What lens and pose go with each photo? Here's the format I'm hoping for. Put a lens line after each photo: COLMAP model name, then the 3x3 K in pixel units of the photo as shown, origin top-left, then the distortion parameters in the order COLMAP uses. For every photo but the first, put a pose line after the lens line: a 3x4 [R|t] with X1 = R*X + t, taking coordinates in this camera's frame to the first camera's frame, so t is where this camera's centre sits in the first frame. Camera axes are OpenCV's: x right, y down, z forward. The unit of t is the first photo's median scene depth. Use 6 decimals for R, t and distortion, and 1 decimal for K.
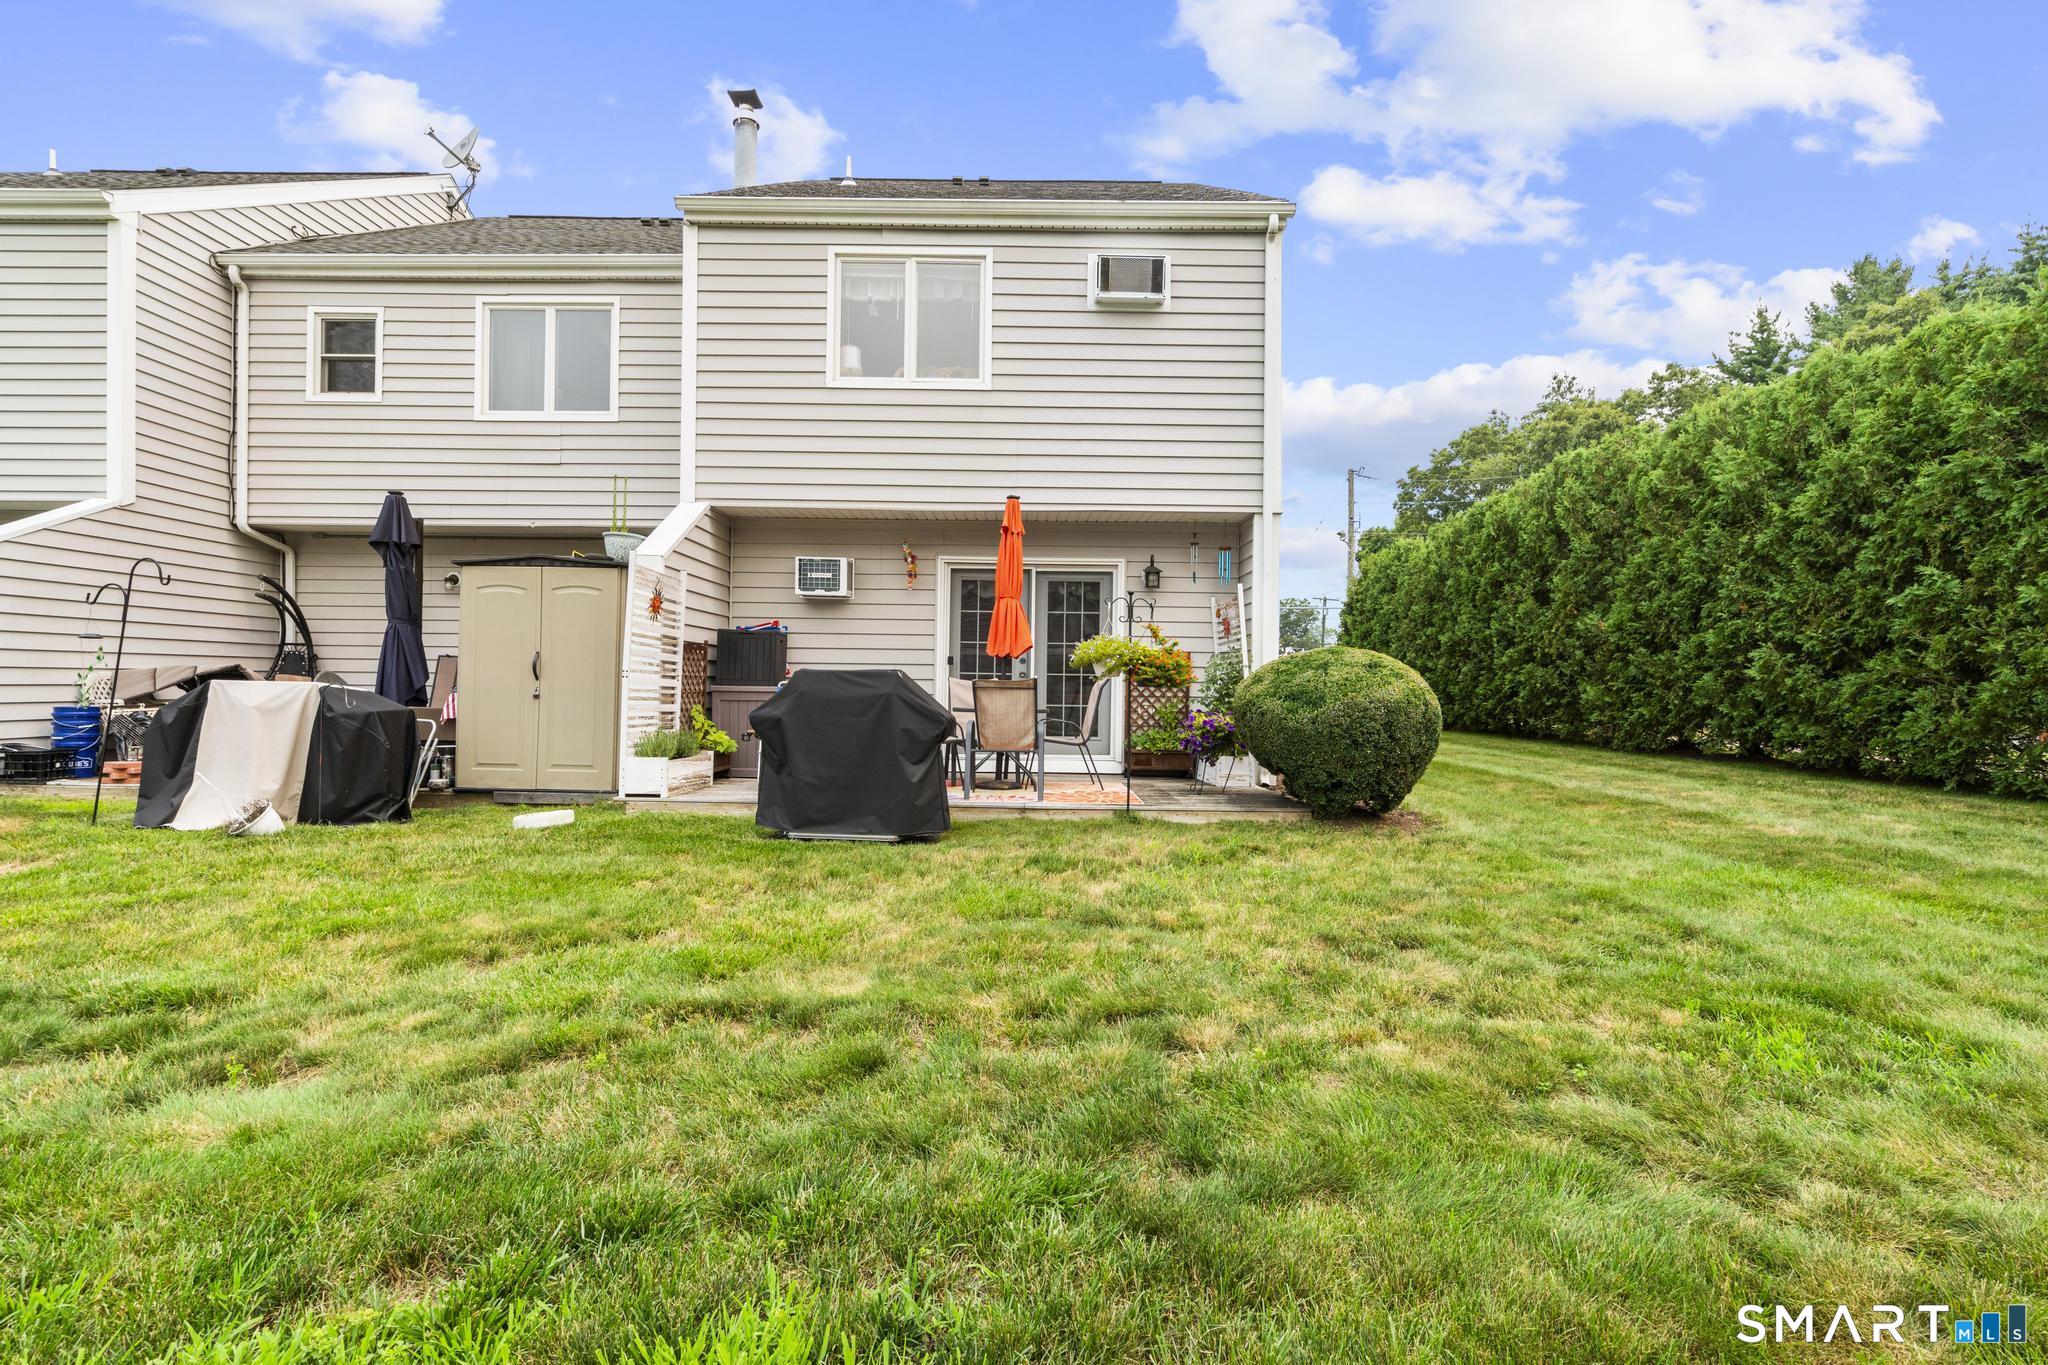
lens RADIAL K [[918.5, 0, 1023.8], [0, 918.5, 678.0], [0, 0, 1]] dist [-0.007650, 0.003489]
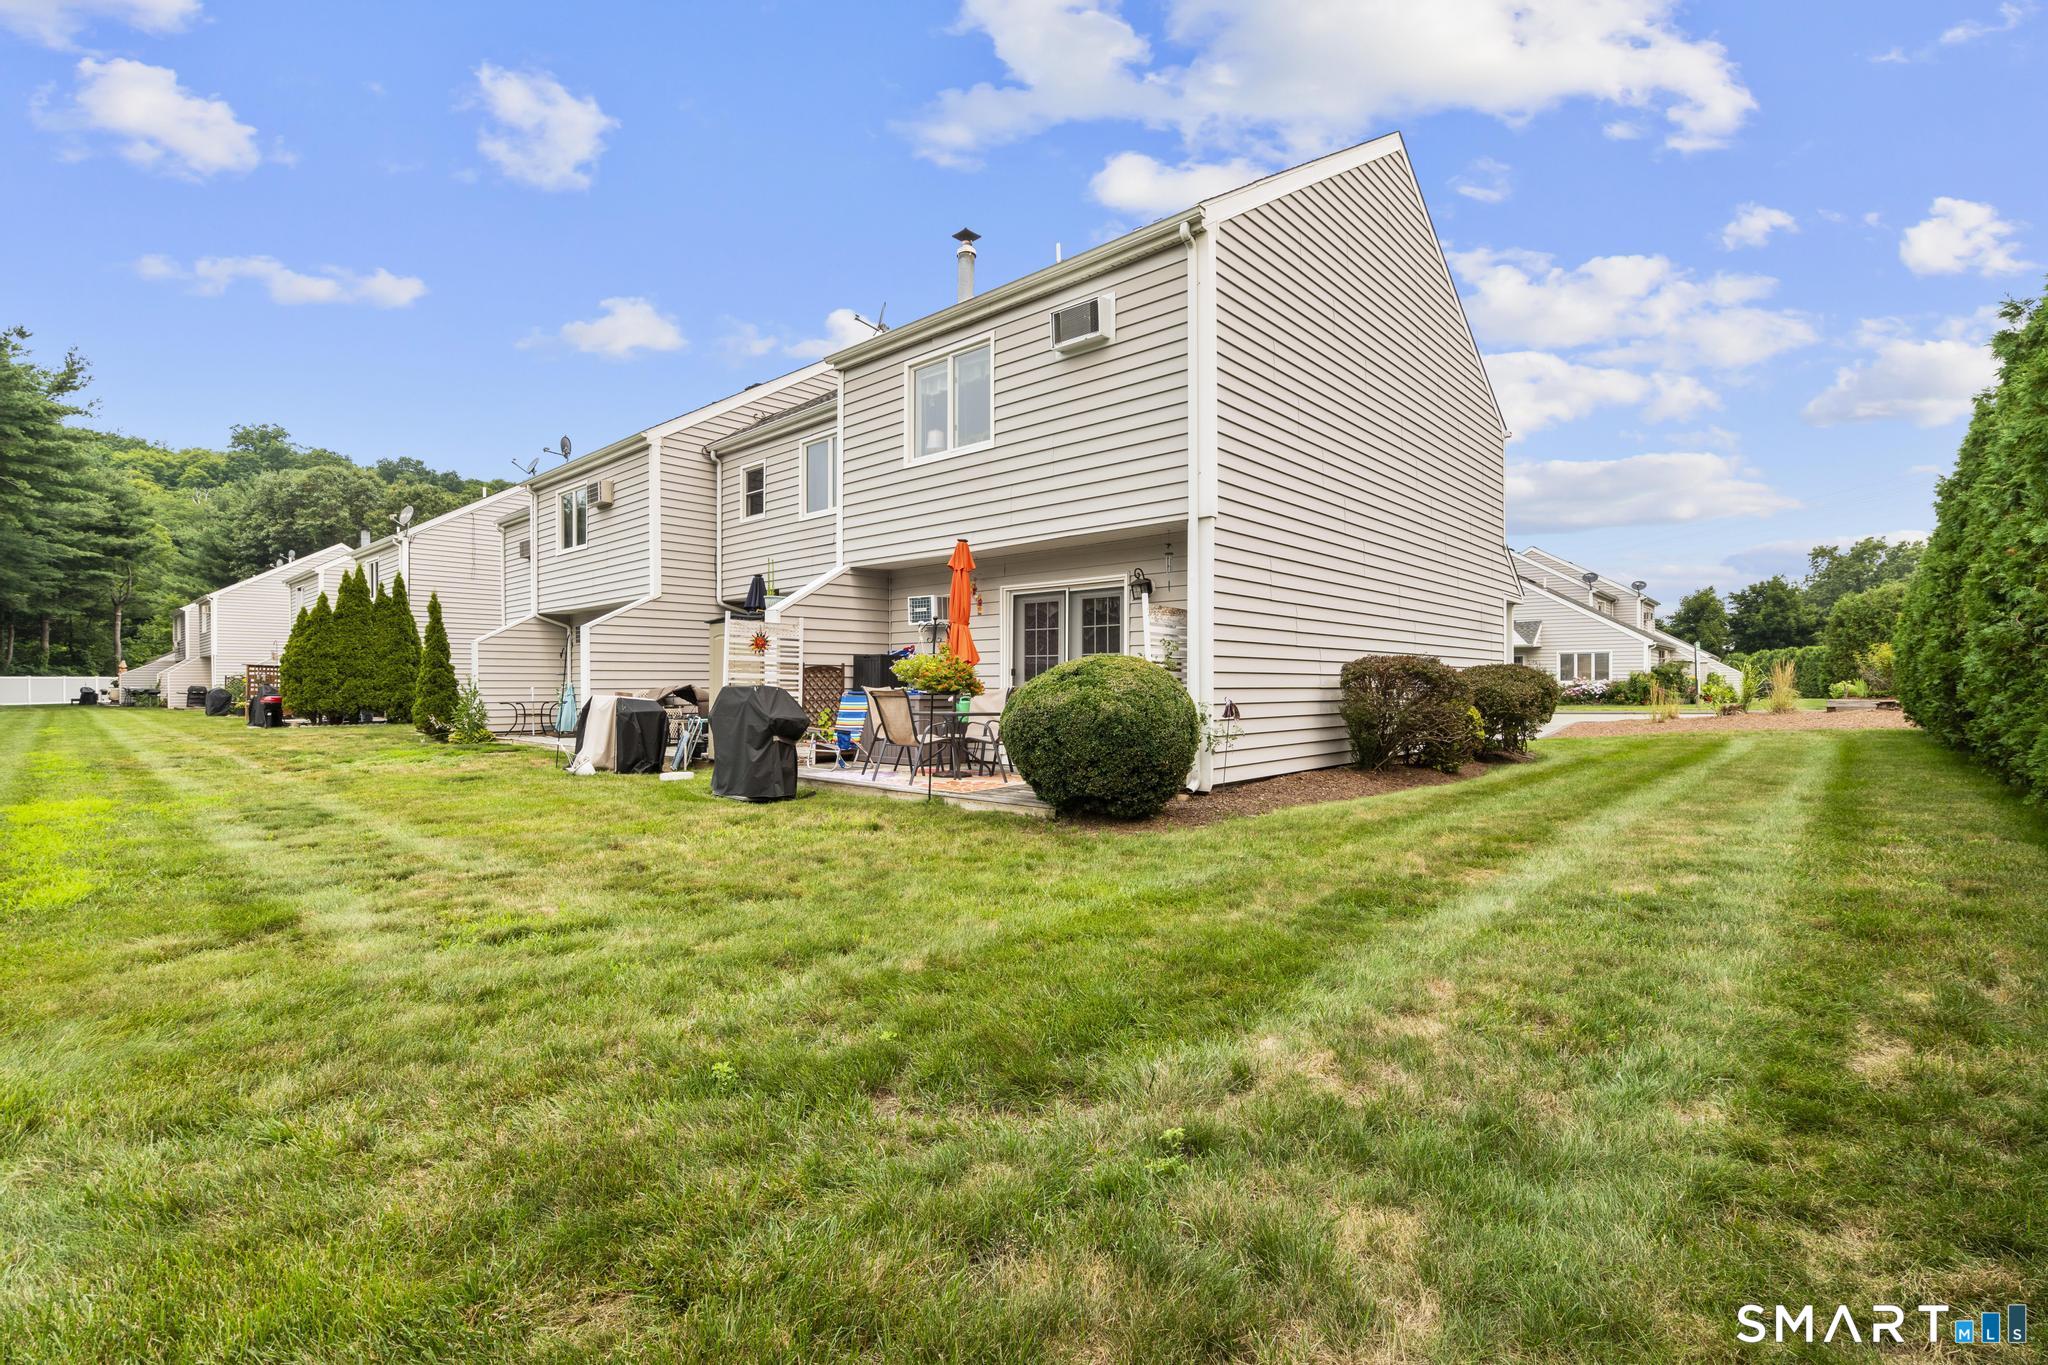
lens RADIAL K [[918.5, 0, 1010.7], [0, 918.5, 682.9], [0, 0, 1]] dist [-0.007650, 0.003489]
pose [[0.737765, -0.016202, -0.674863, 0.759446], [0.017202, 0.999839, -0.005199, 0.000965], [0.674838, -0.007773, 0.737925, 0.118583]]
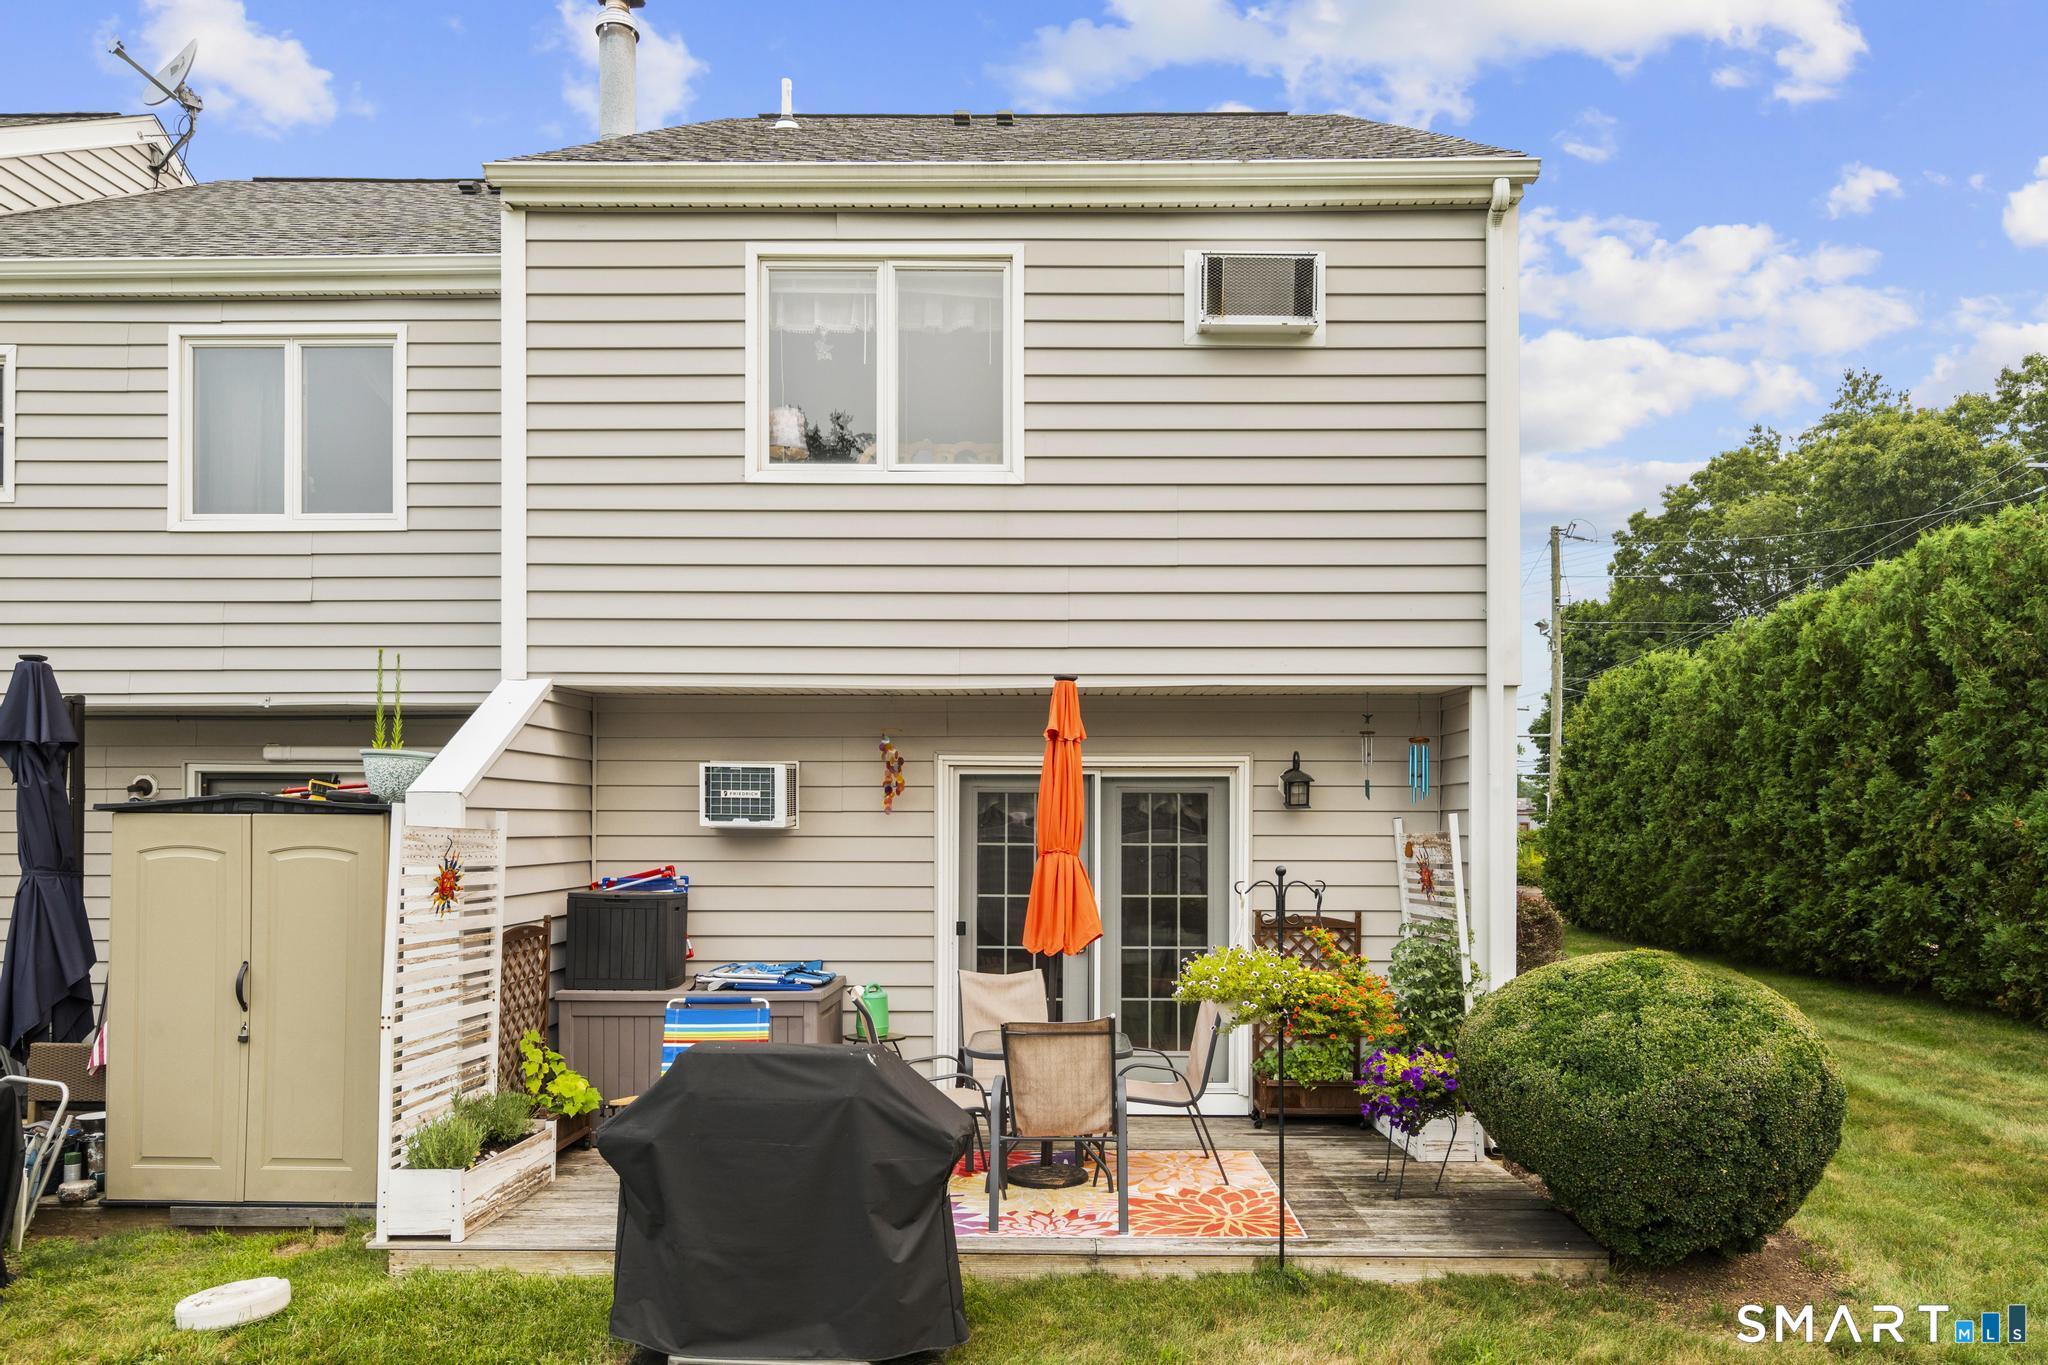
lens RADIAL K [[1328.0, 0, 1056.1], [0, 1328.0, 815.4], [0, 0, 1]] dist [0.014205, -0.008183]
pose [[0.999905, -0.012136, -0.006549, -0.011324], [0.012122, 0.999924, -0.002254, -0.093853], [0.006576, 0.002175, 0.999976, 0.136911]]
